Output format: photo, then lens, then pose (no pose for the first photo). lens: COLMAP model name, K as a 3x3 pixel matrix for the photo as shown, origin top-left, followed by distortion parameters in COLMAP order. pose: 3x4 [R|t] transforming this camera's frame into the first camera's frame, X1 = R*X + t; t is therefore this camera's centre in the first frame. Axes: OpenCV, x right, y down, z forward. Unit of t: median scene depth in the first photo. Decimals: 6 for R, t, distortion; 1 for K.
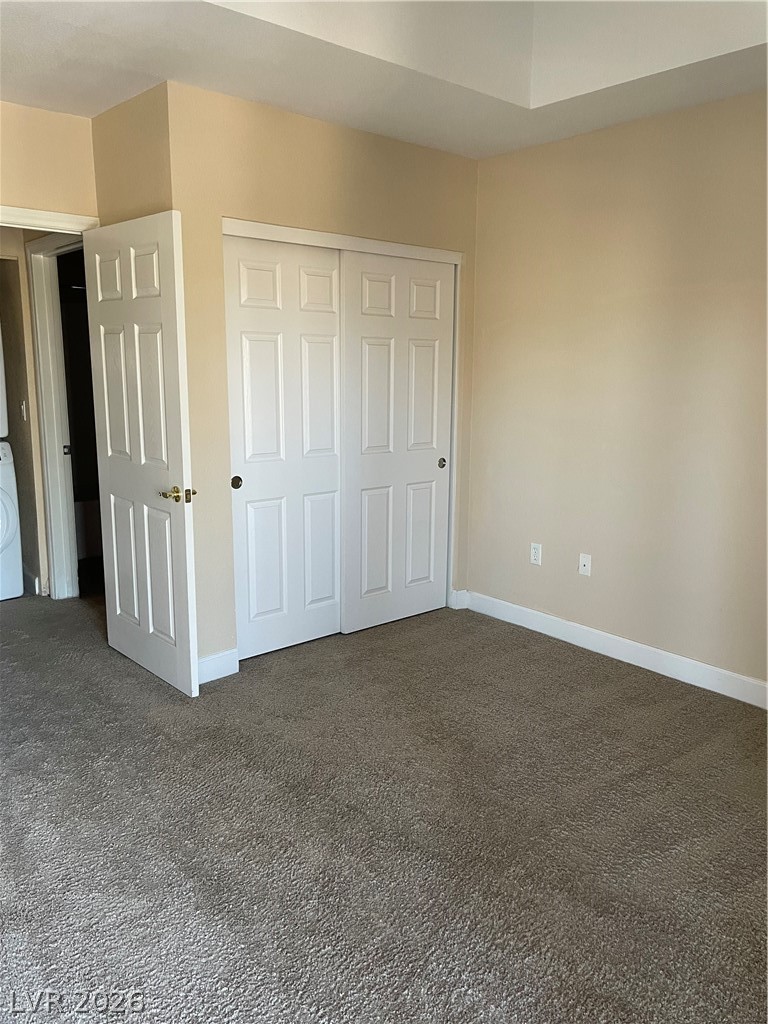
lens RADIAL K [[785.1, 0, 397.1], [0, 785.1, 526.7], [0, 0, 1]] dist [0.116789, -0.143483]
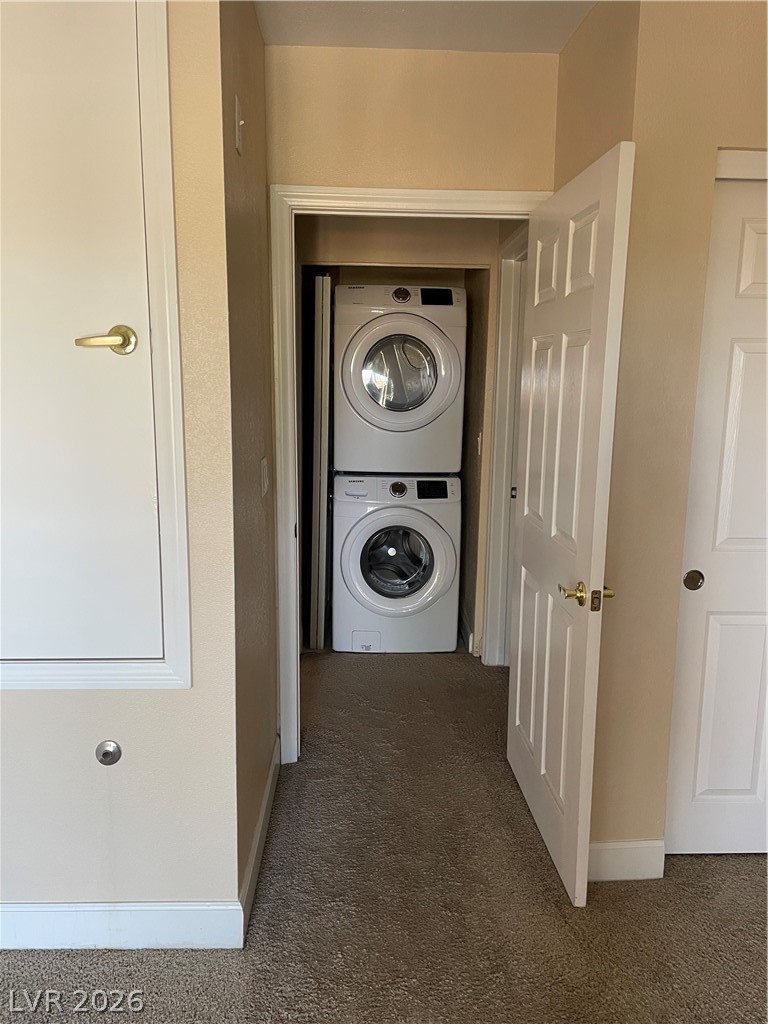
lens RADIAL K [[779.5, 0, 385.0], [0, 779.5, 518.6], [0, 0, 1]] dist [0.089939, -0.124822]
pose [[0.774450, 0.111967, -0.622647, -0.011893], [-0.132398, 0.991104, 0.013548, -0.083177], [0.618625, 0.071945, 0.782385, 0.374623]]
